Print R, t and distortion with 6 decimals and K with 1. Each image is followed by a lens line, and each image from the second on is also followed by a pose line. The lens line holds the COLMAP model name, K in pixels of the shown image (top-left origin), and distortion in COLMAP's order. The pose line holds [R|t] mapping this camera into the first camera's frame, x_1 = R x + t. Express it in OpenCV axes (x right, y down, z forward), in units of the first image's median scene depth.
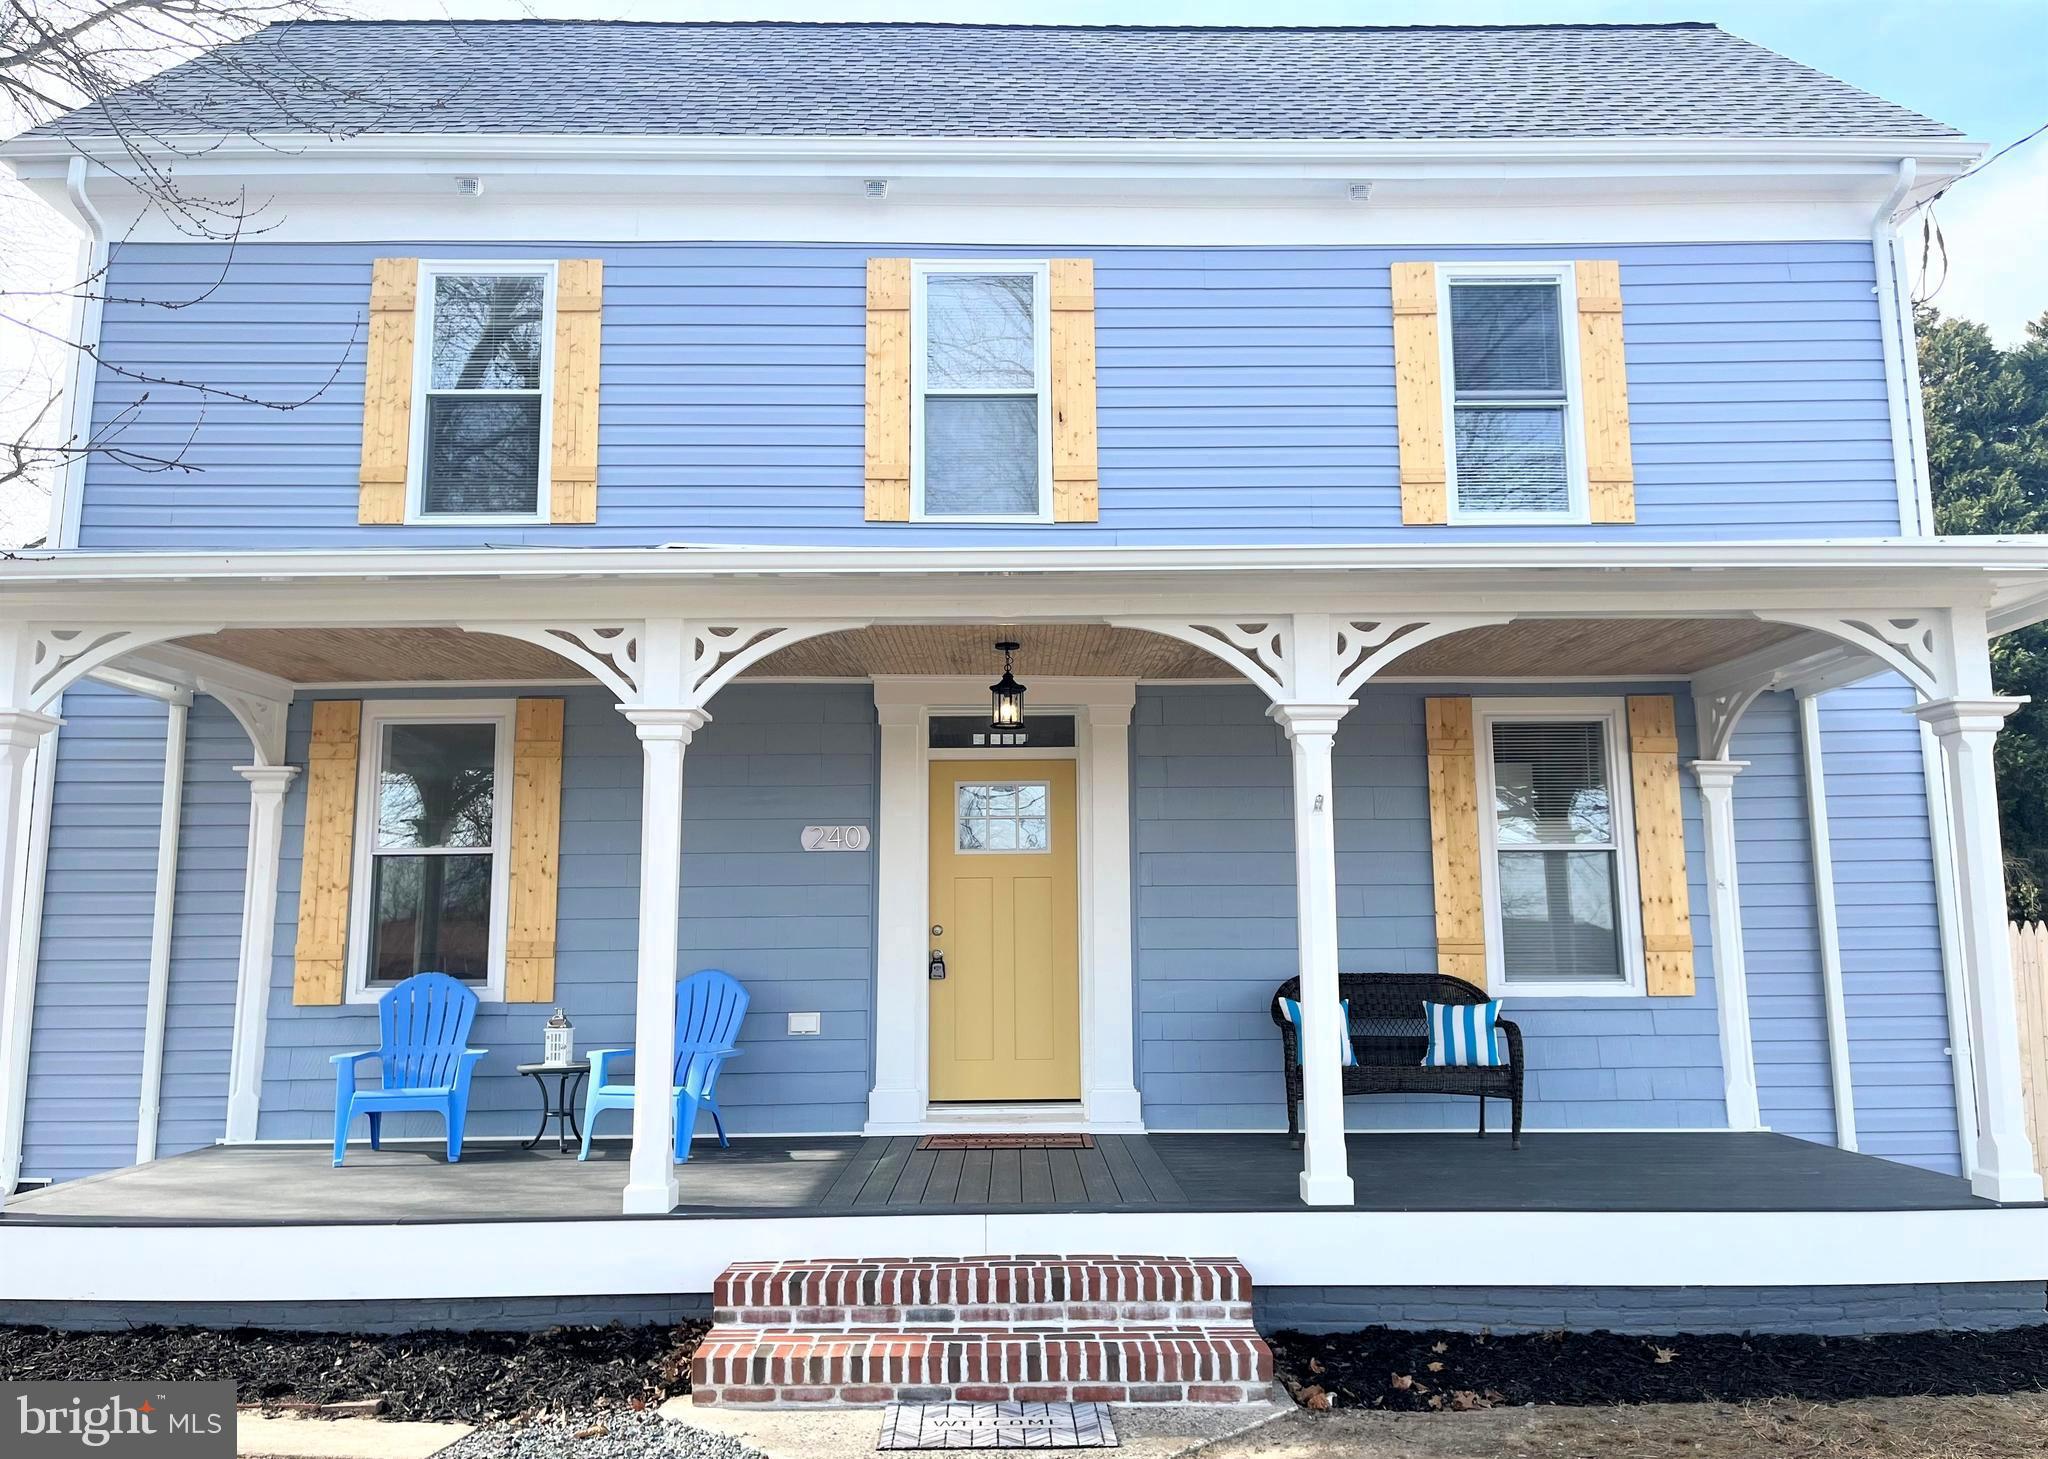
lens RADIAL K [[1554.2, 0, 1015.5], [0, 1554.2, 744.0], [0, 0, 1]] dist [0.037379, -0.026043]
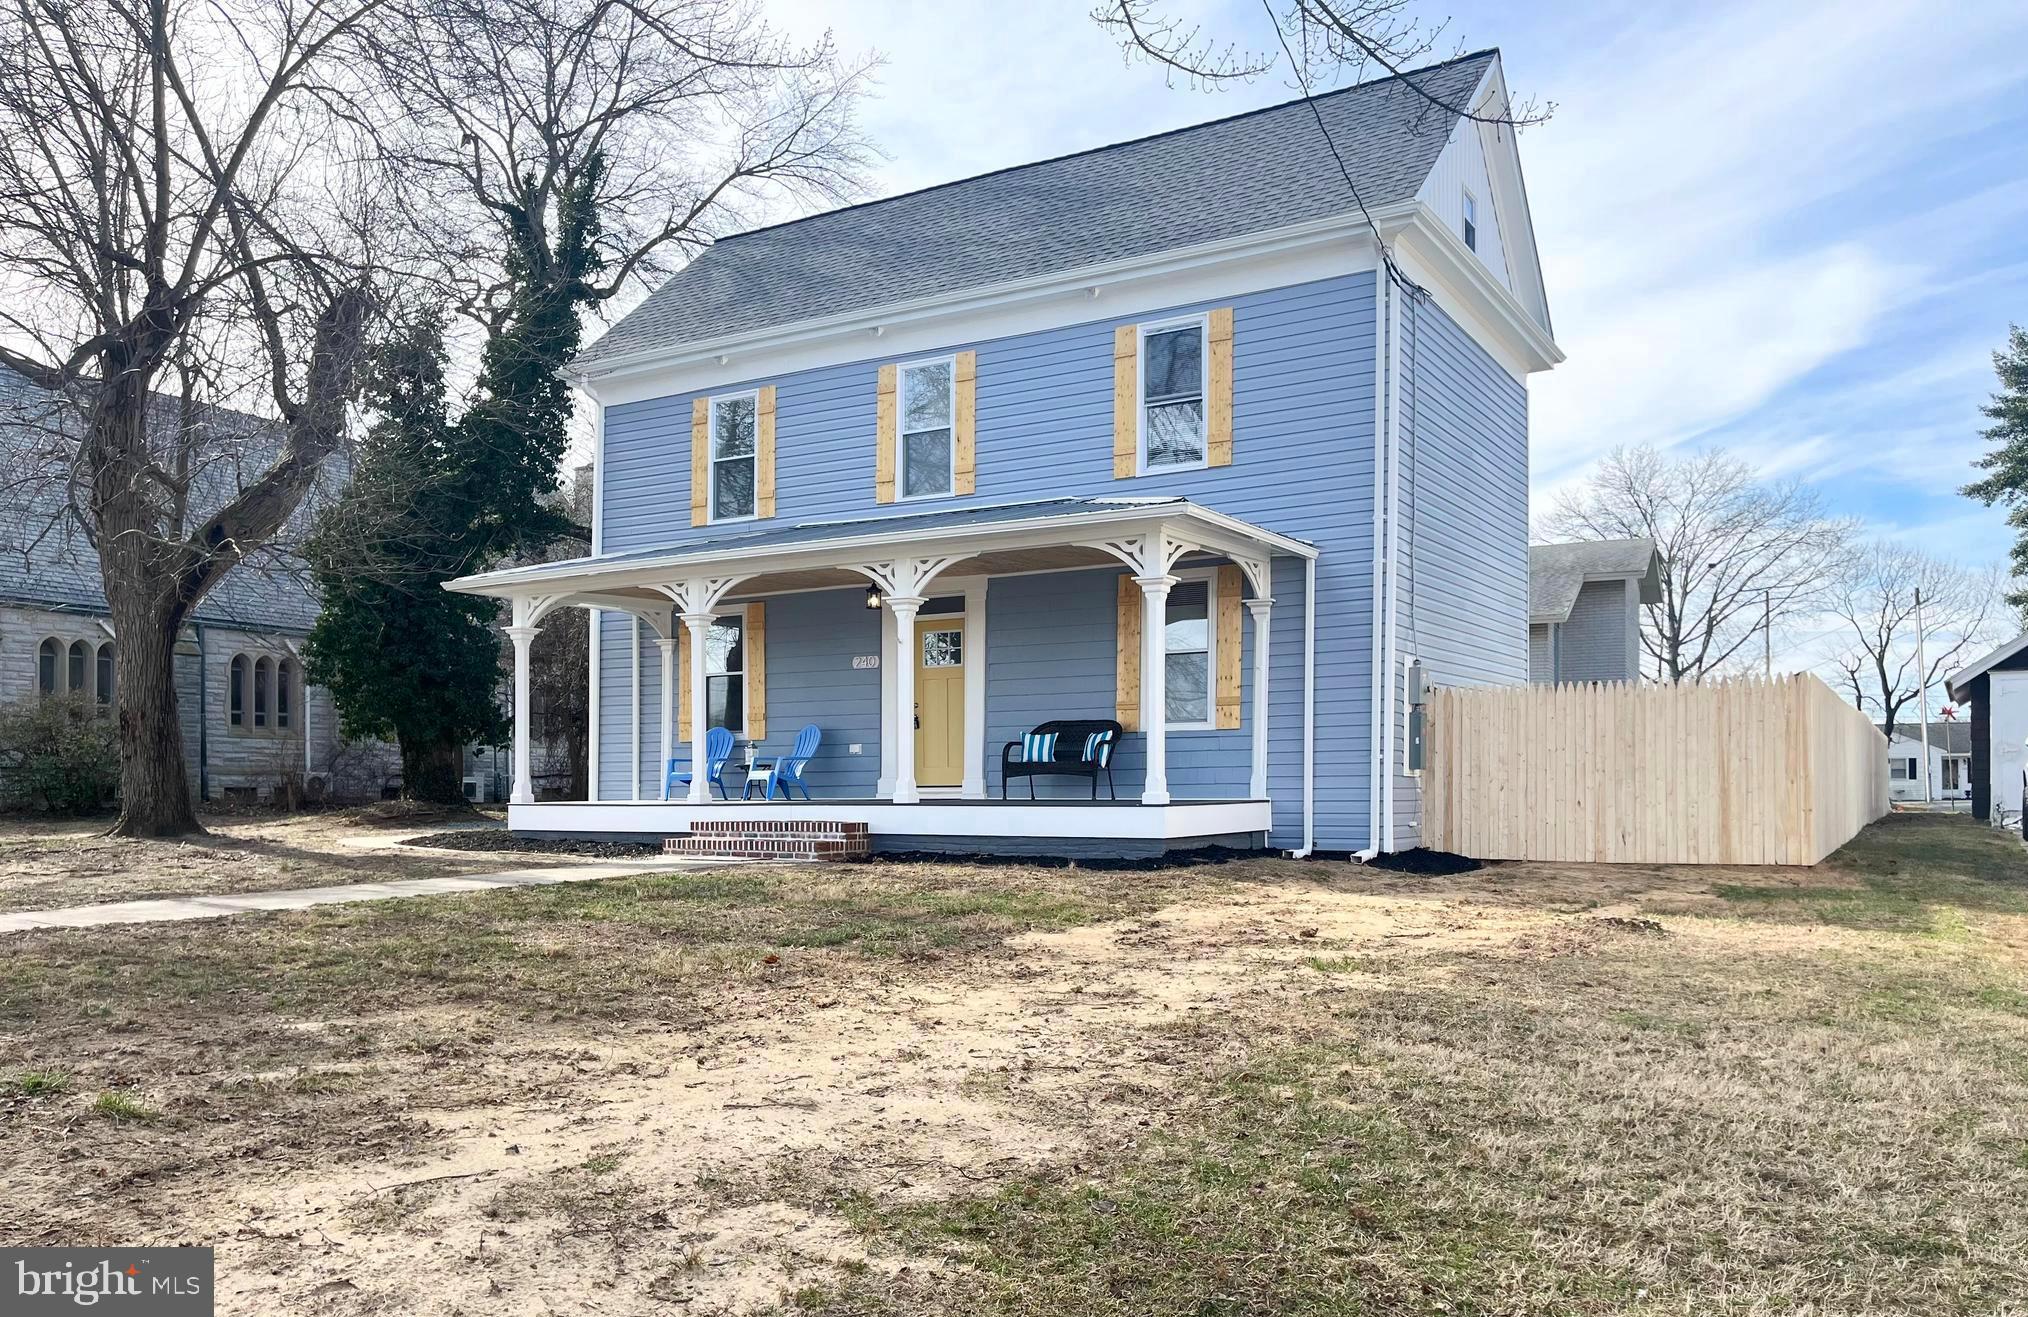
lens RADIAL K [[1554.0, 0, 1046.8], [0, 1554.0, 787.0], [0, 0, 1]] dist [0.042744, -0.003910]
pose [[0.855741, 0.002996, -0.517396, 1.179816], [0.068841, 0.990433, 0.119594, -0.006216], [0.512804, -0.137960, 0.847348, -0.675140]]
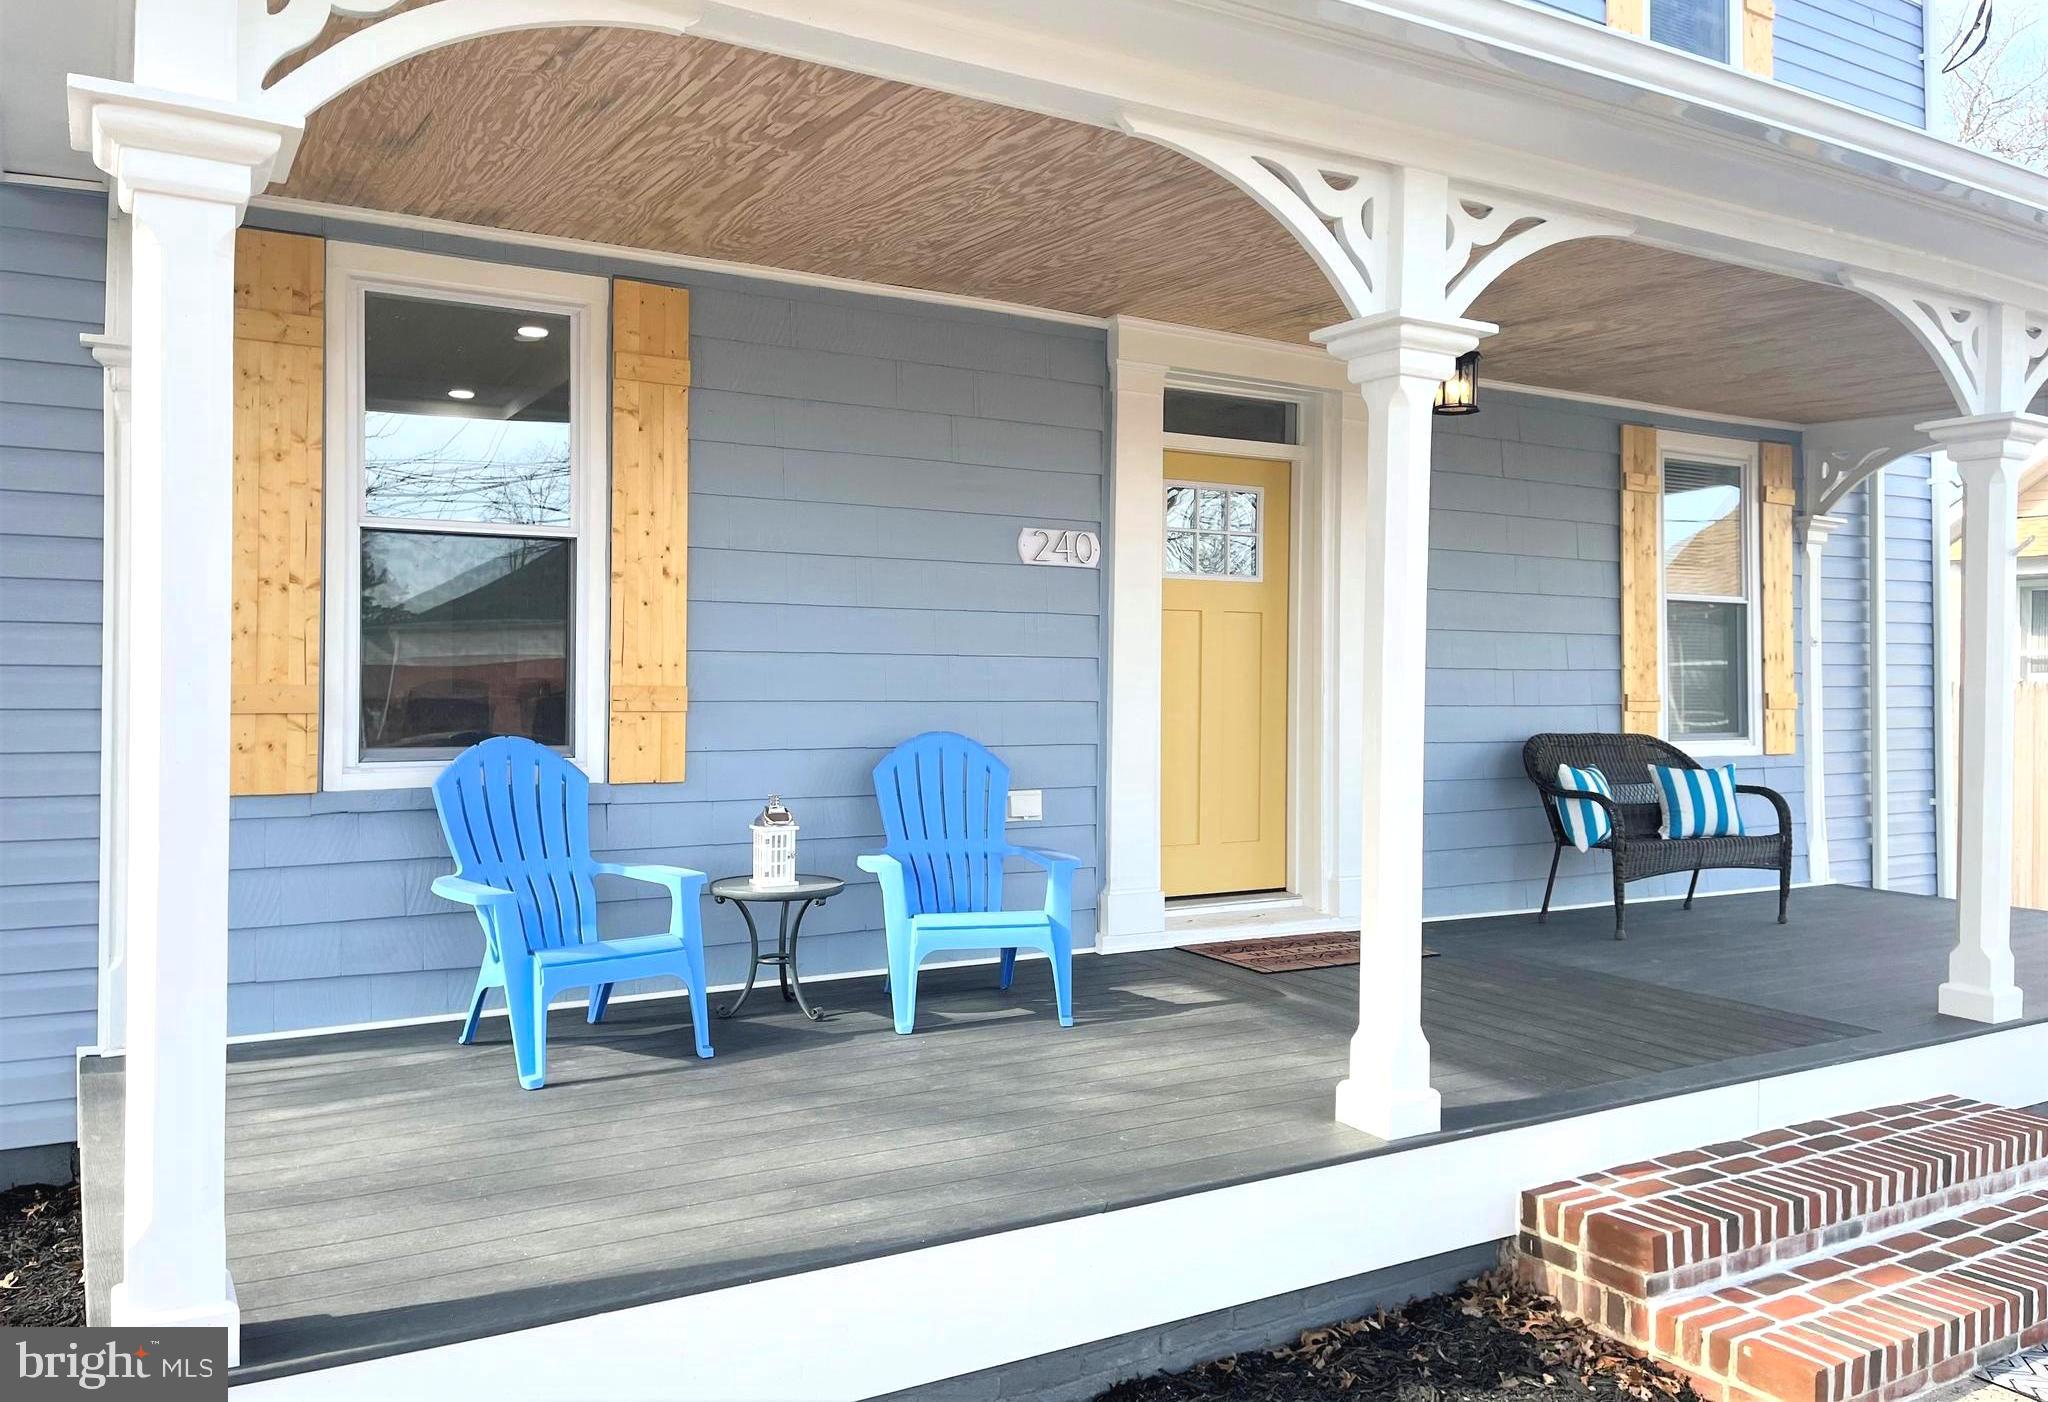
lens RADIAL K [[1553.4, 0, 1012.7], [0, 1553.4, 686.1], [0, 0, 1]] dist [0.043085, -0.037646]
pose [[0.865015, 0.012537, 0.501589, -0.489043], [-0.081750, 0.989851, 0.116241, 0.043202], [-0.495041, -0.141556, 0.857261, 0.397334]]
